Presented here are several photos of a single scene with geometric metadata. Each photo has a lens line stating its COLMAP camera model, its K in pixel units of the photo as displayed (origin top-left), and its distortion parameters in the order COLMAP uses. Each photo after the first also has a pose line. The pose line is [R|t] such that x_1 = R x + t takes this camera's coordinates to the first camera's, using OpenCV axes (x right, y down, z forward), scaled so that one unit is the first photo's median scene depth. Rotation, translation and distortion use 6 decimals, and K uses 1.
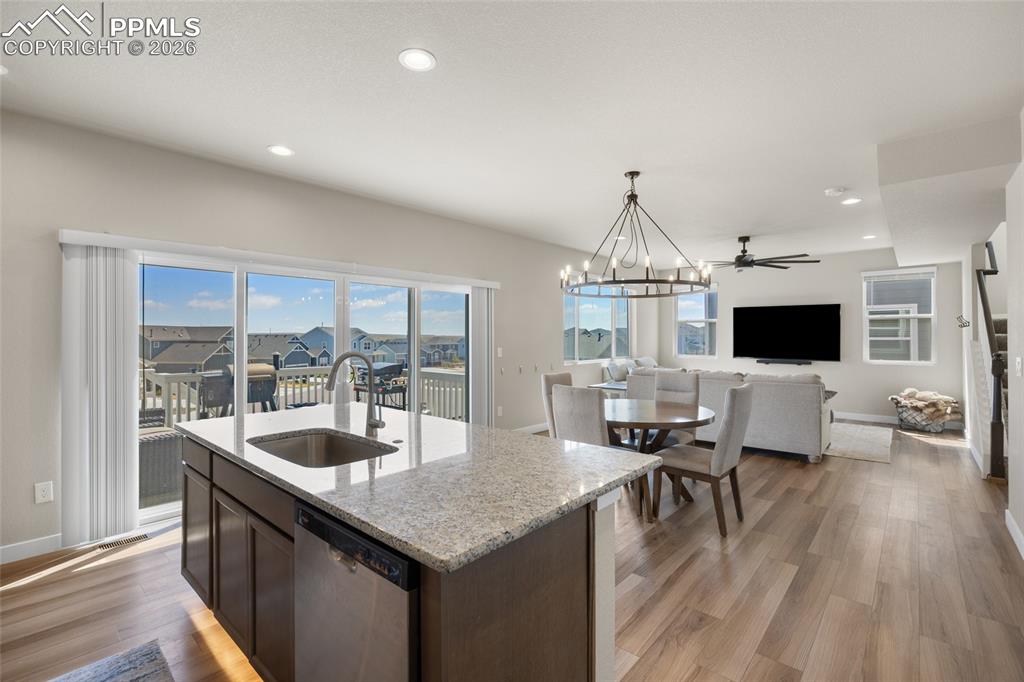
lens RADIAL K [[455.7, 0, 512.0], [0, 455.7, 341.0], [0, 0, 1]] dist [-0.004400, -0.001046]
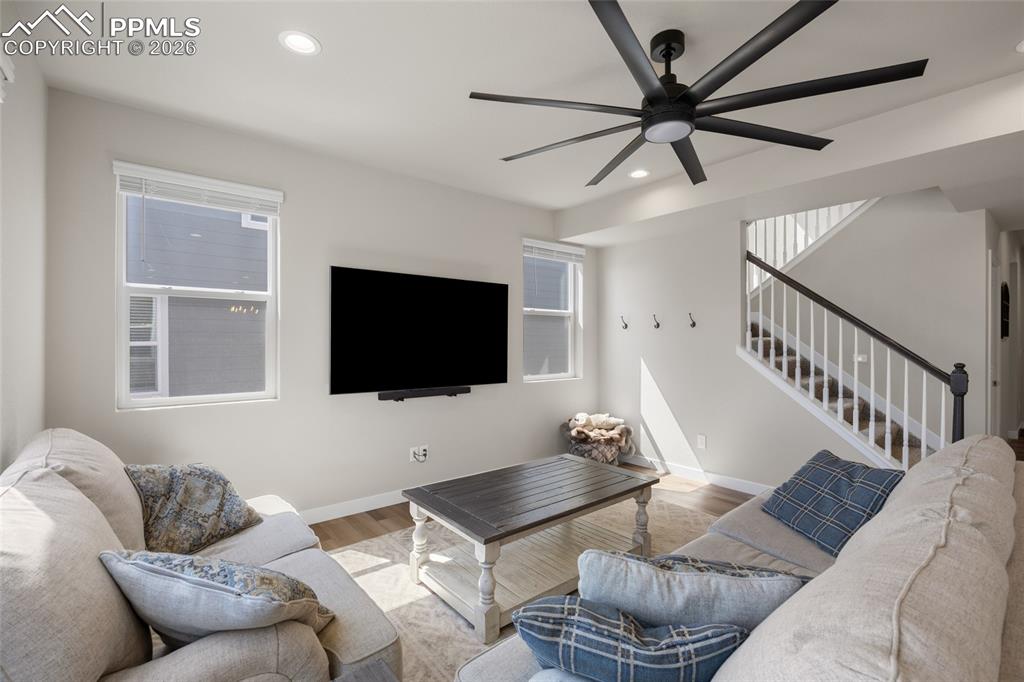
lens RADIAL K [[470.2, 0, 512.0], [0, 470.2, 341.0], [0, 0, 1]] dist [-0.027499, 0.000332]
pose [[0.136912, 0.001507, 0.990582, 0.143157], [0.010103, 0.999945, -0.002918, -0.008080], [-0.990532, 0.010408, 0.136889, 1.060002]]
